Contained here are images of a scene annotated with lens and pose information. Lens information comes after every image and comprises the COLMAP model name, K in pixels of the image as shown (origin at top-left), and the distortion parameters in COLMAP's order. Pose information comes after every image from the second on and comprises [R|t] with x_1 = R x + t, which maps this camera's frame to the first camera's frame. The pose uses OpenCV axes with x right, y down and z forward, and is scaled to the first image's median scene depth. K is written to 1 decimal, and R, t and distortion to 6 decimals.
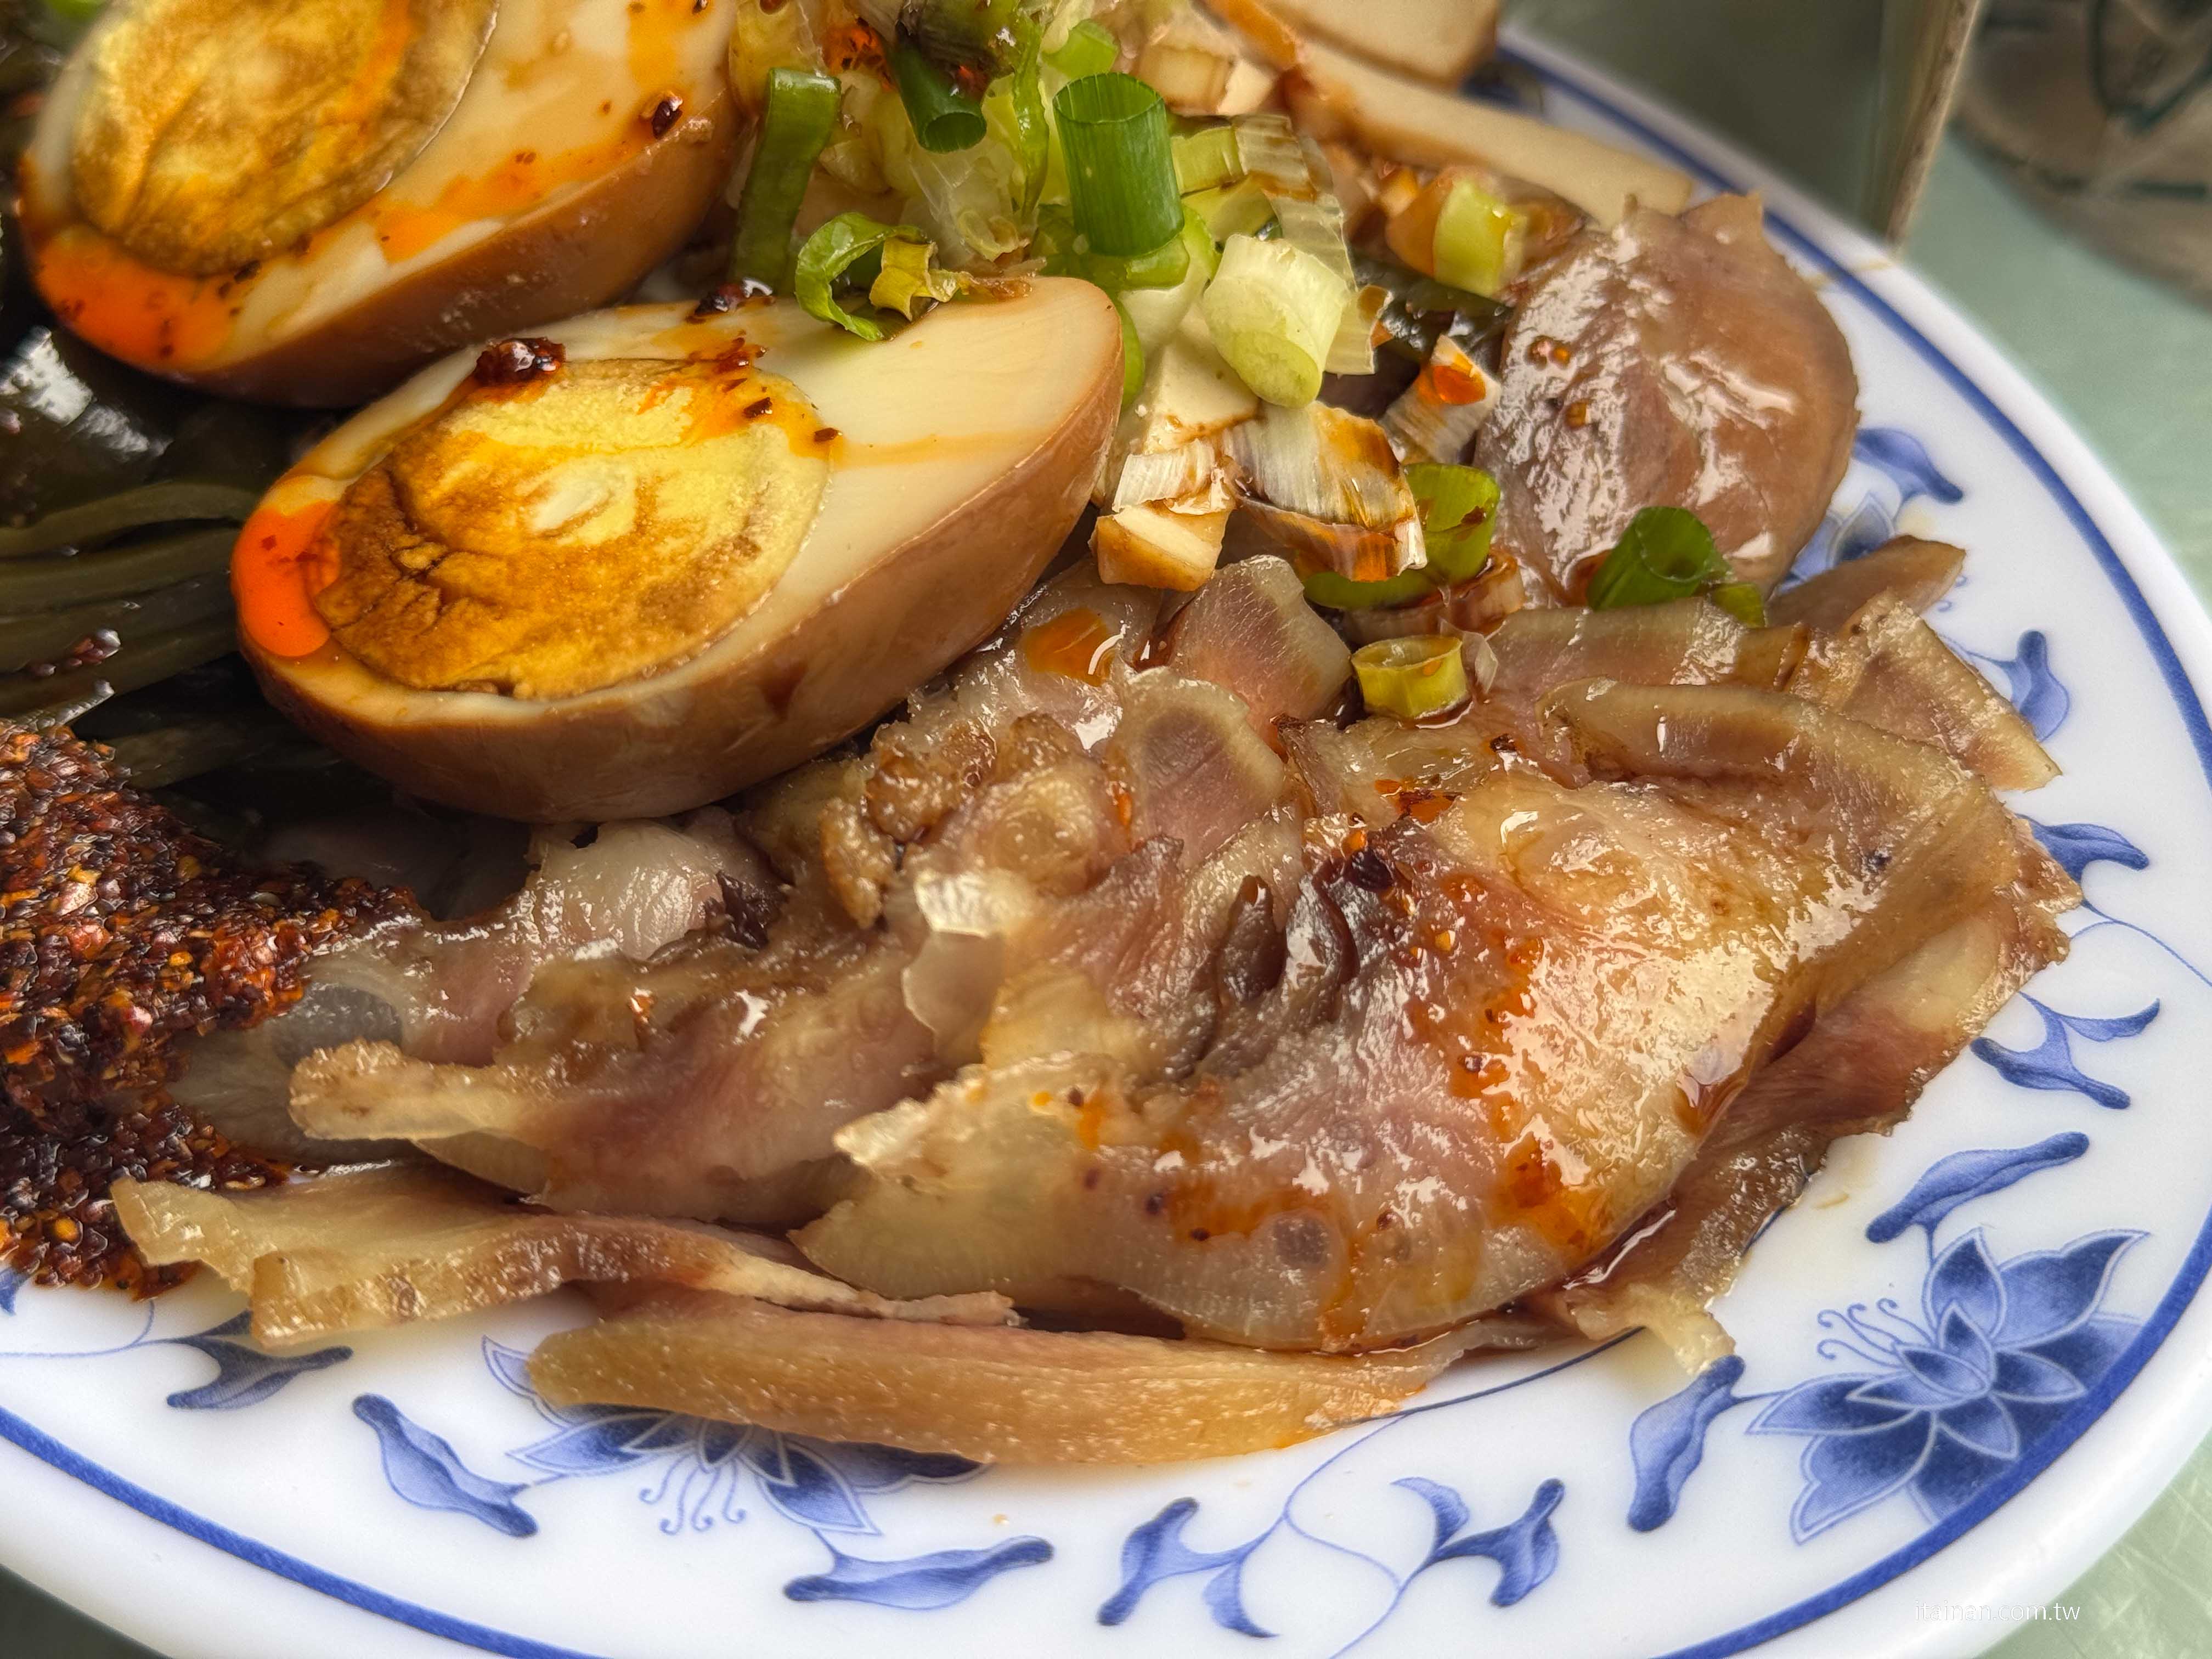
lens RADIAL K [[3388.0, 0, 1106.0], [0, 3388.0, 829.5], [0, 0, 1]] dist [0.189303, -0.599730]
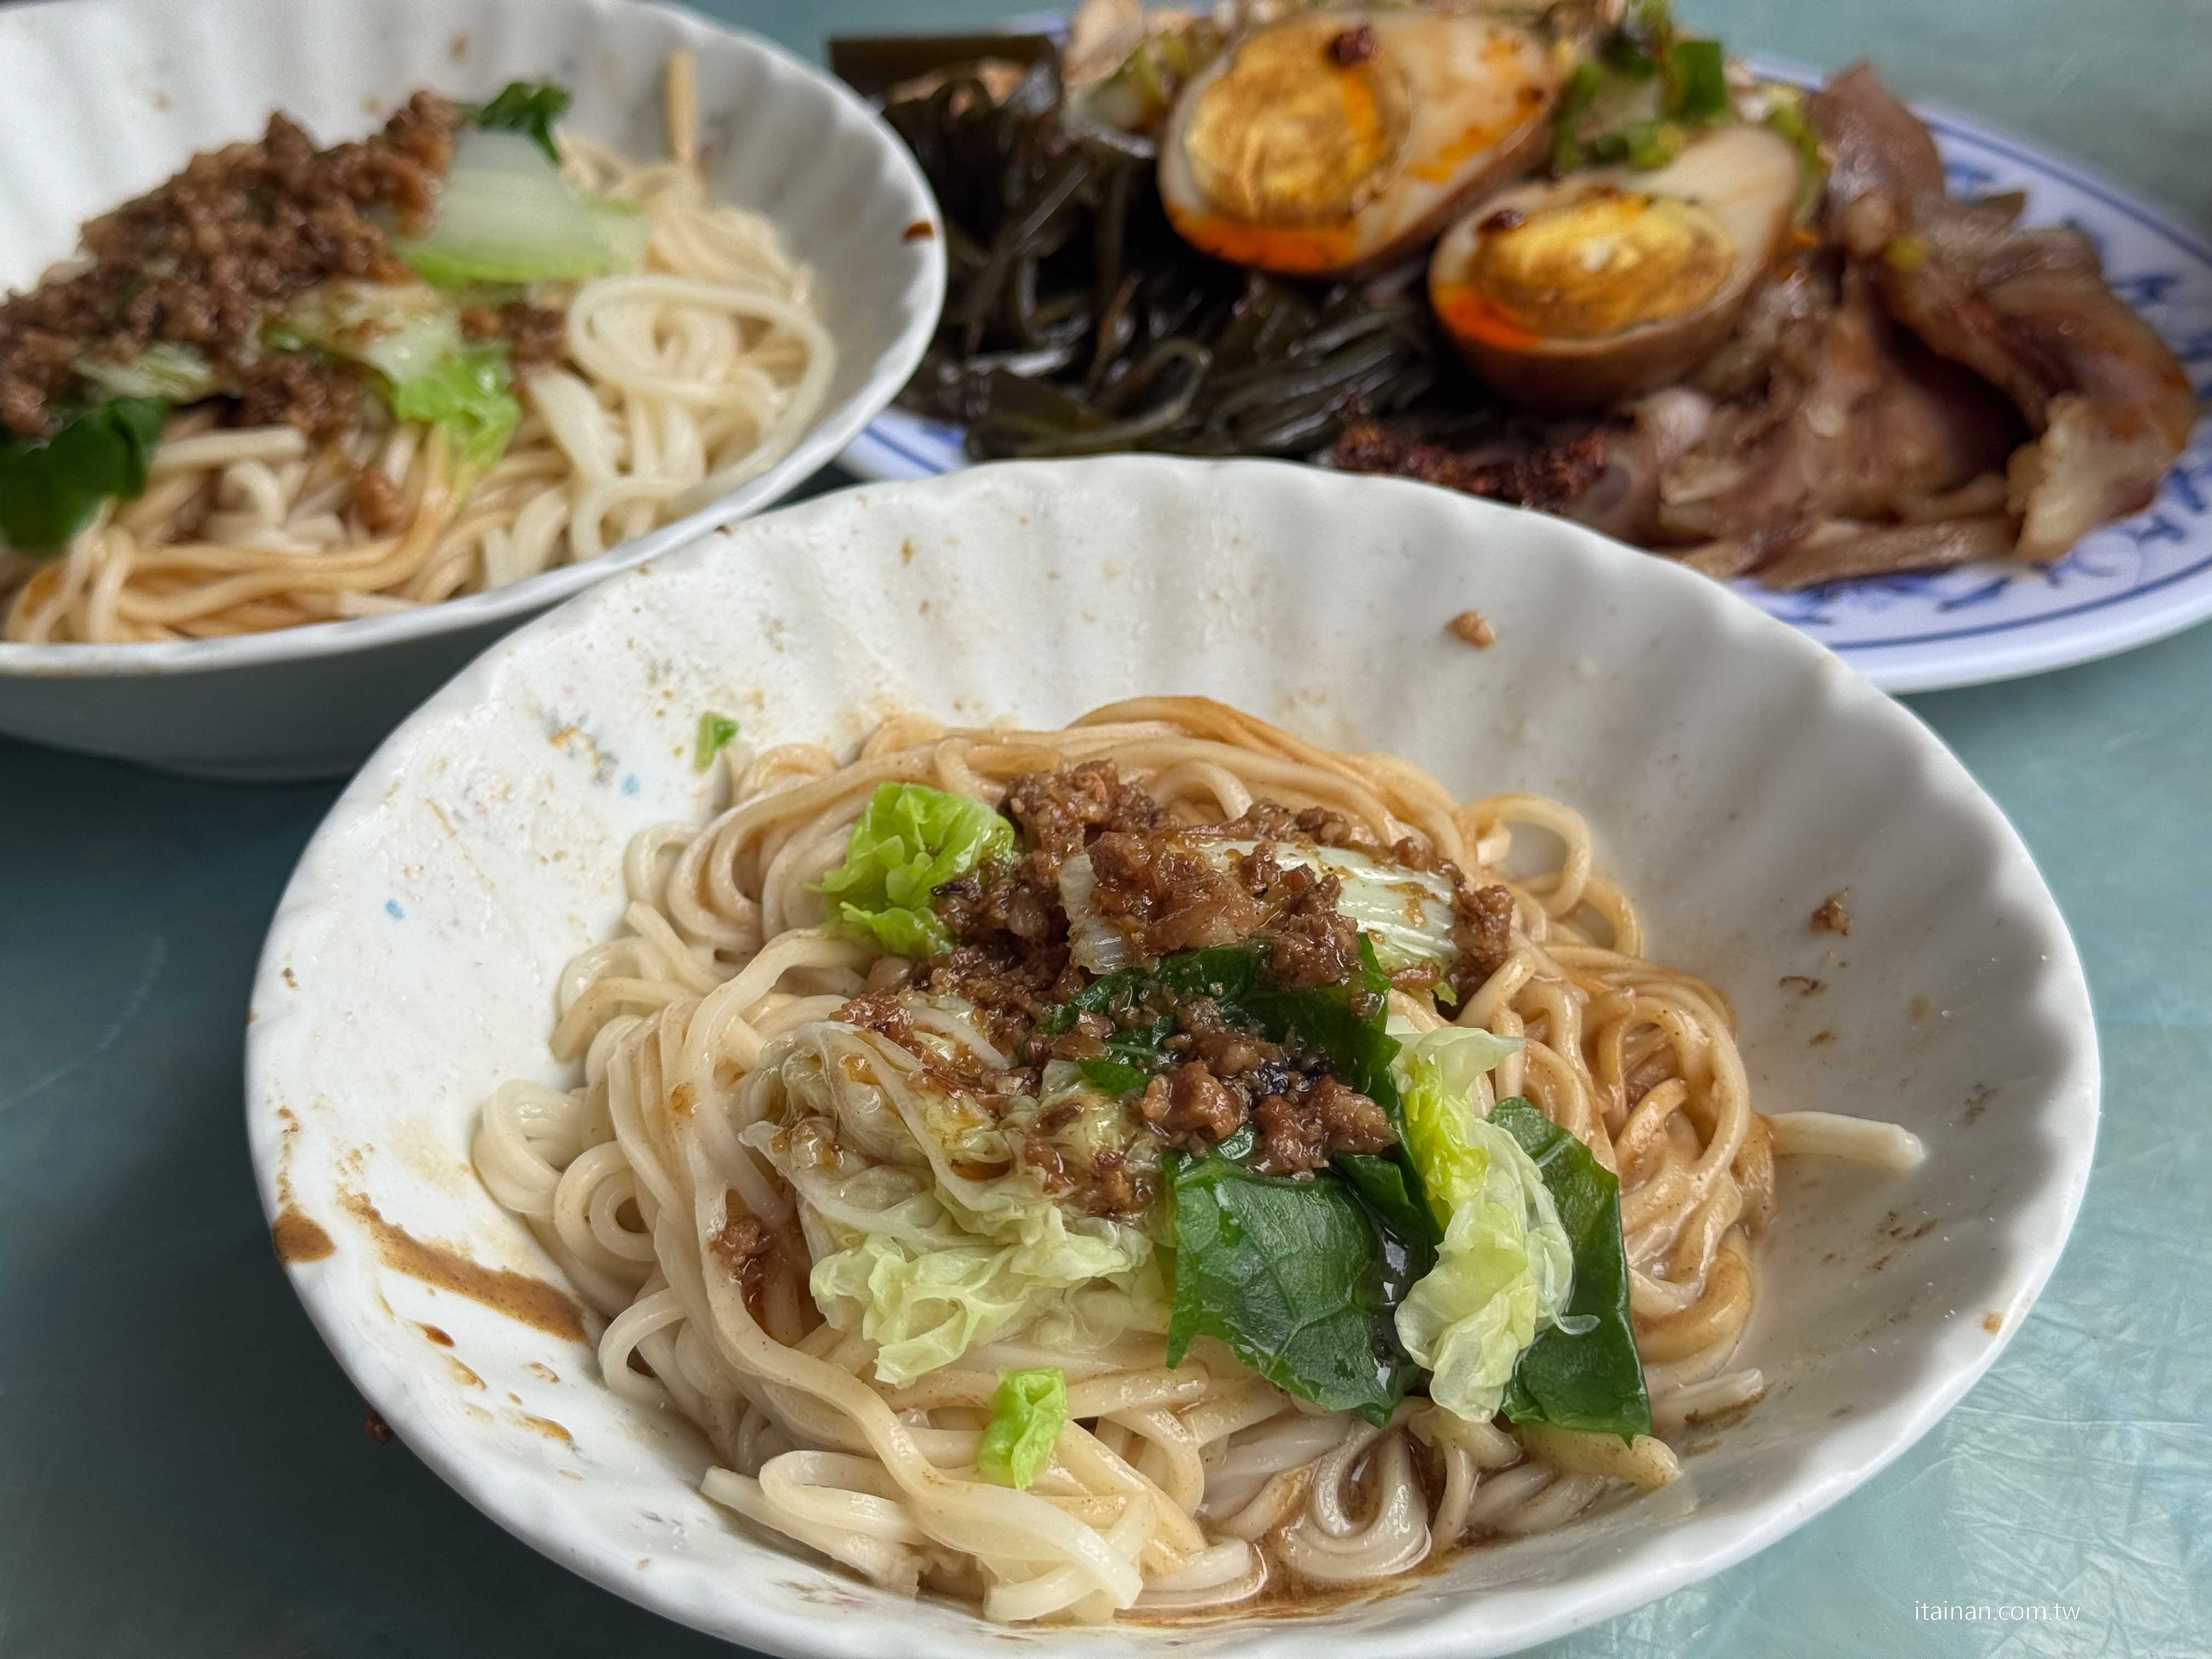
lens RADIAL K [[3388.0, 0, 1106.0], [0, 3388.0, 829.5], [0, 0, 1]] dist [0.189303, -0.599730]
pose [[0.891858, -0.262349, 0.368458, -1.357892], [0.293639, 0.955430, -0.030476, 0.233784], [-0.344041, 0.135374, 0.929145, -0.897378]]
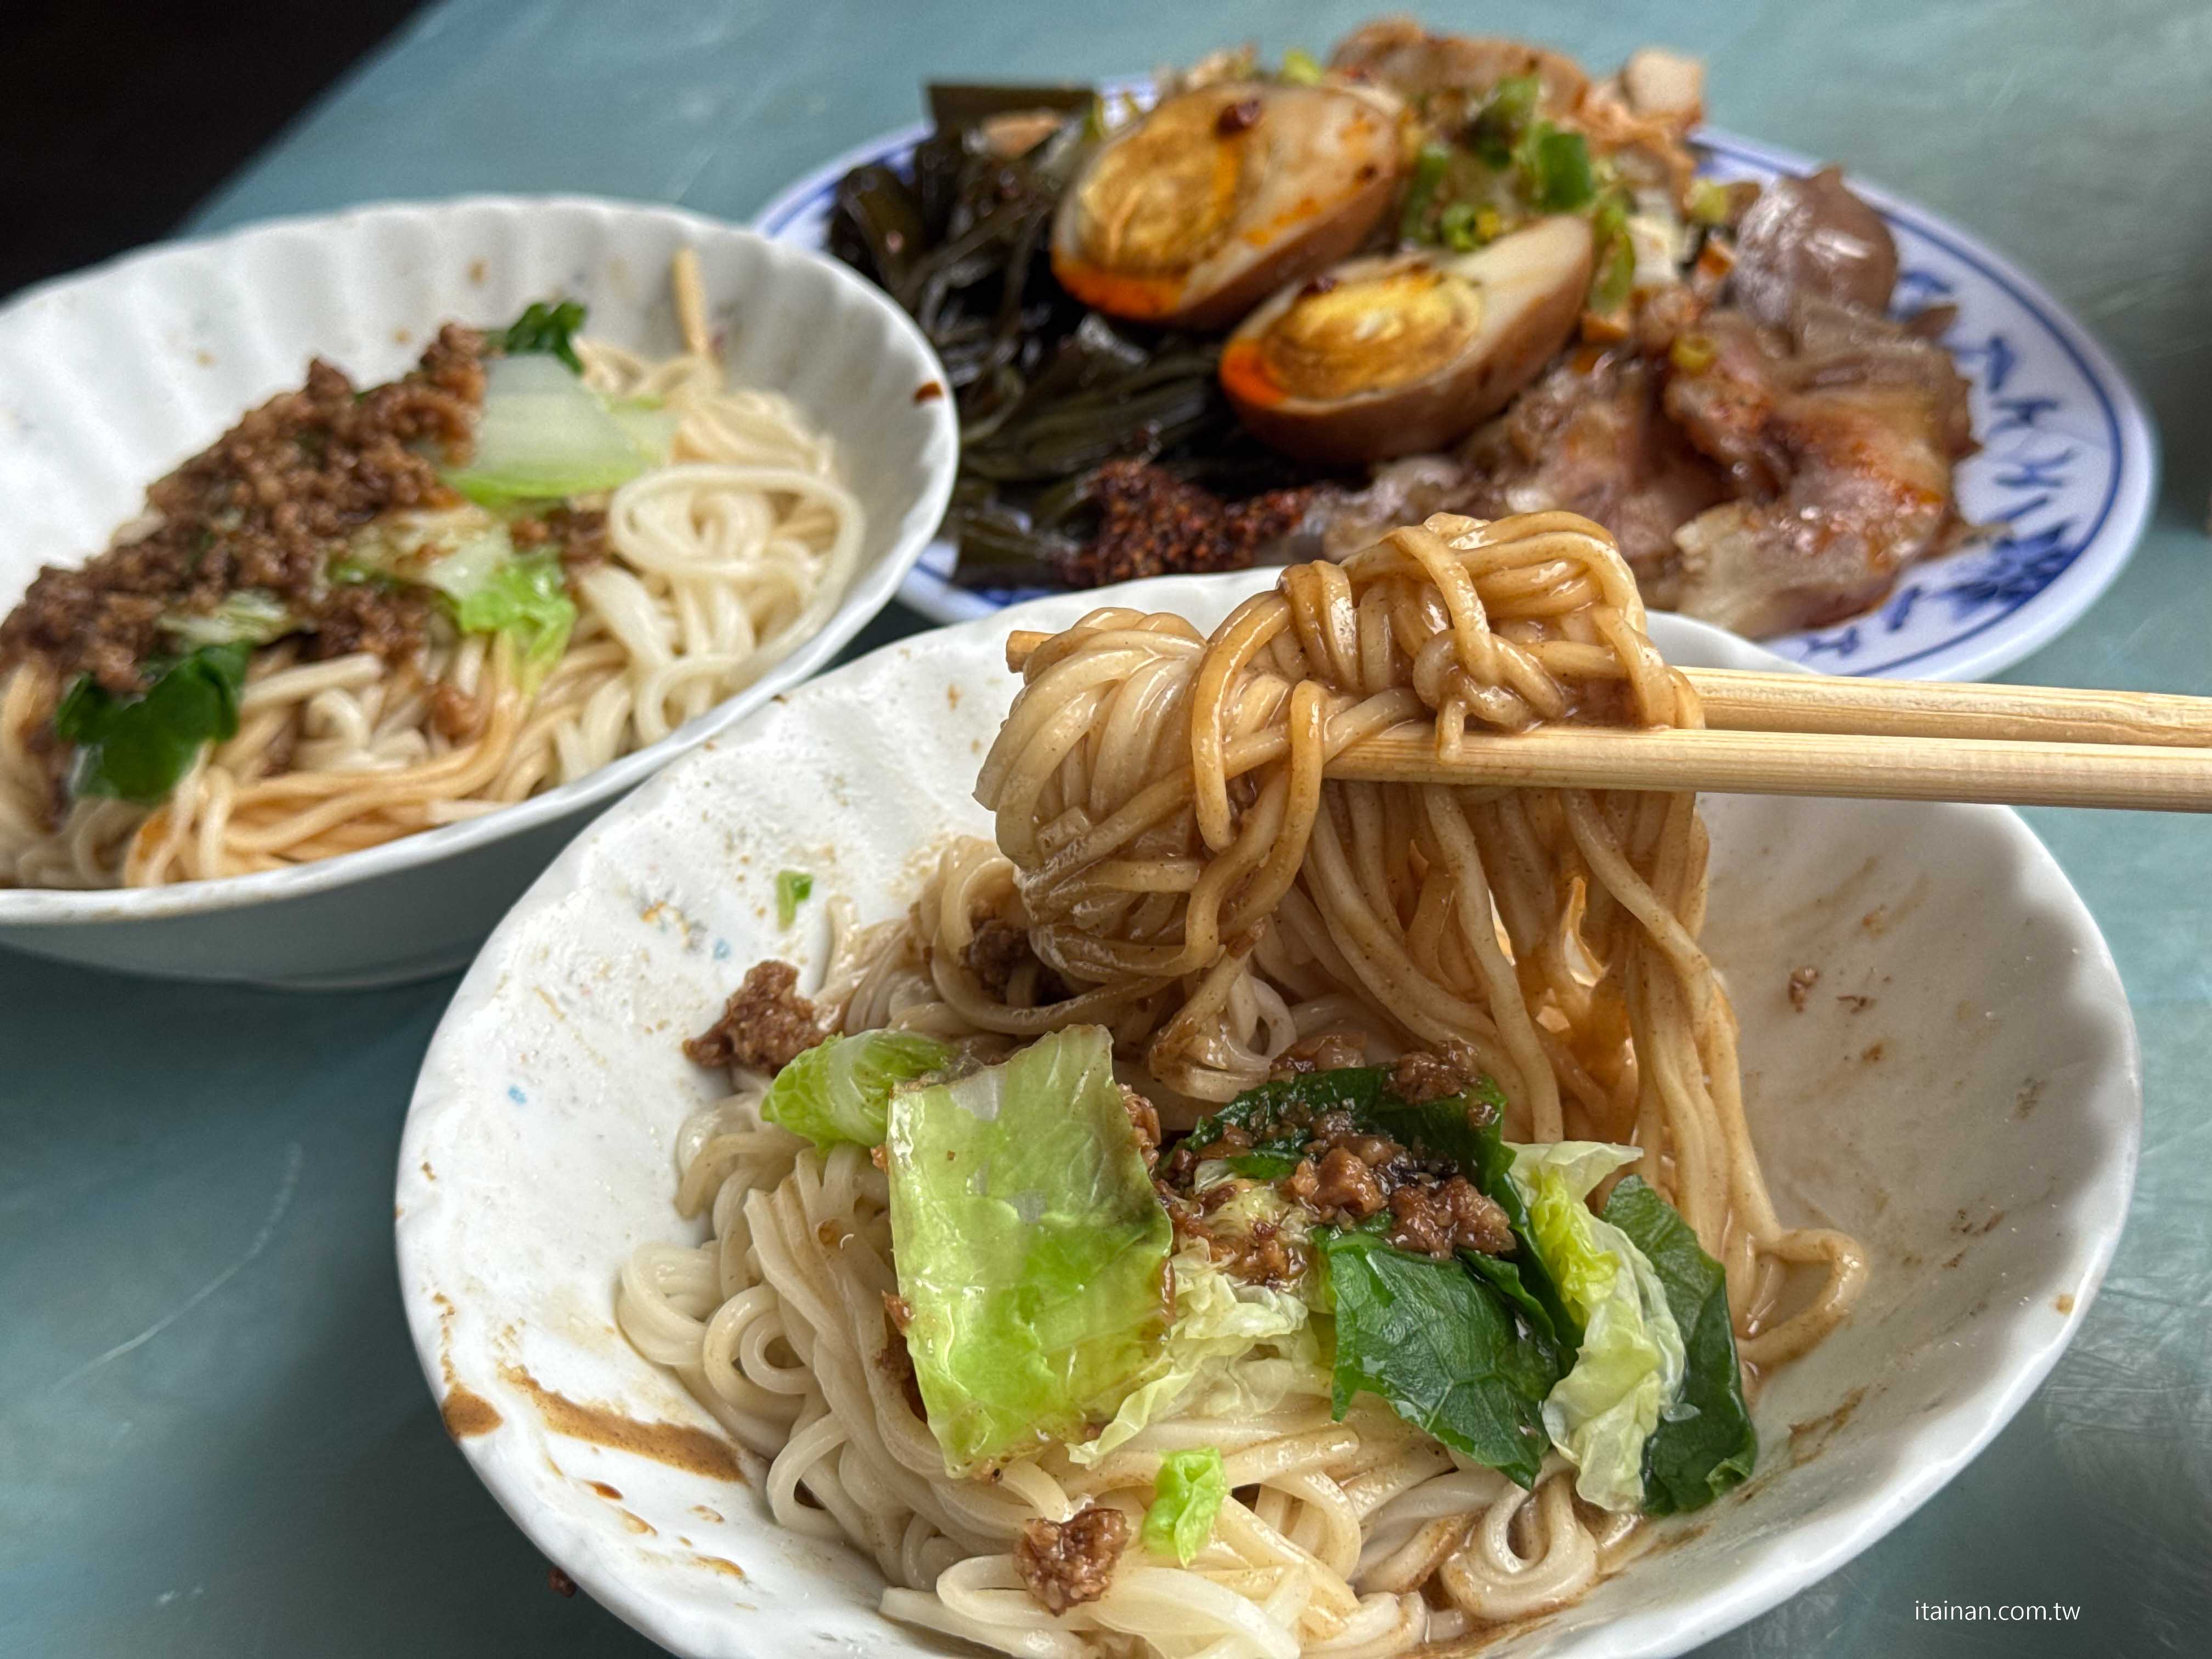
lens RADIAL K [[3388.0, 0, 1106.0], [0, 3388.0, 829.5], [0, 0, 1]] dist [0.189303, -0.599730]
pose [[0.992239, -0.120880, 0.029137, -0.451488], [0.123523, 0.985109, -0.119589, 0.509112], [-0.014247, 0.122260, 0.992396, -1.300373]]
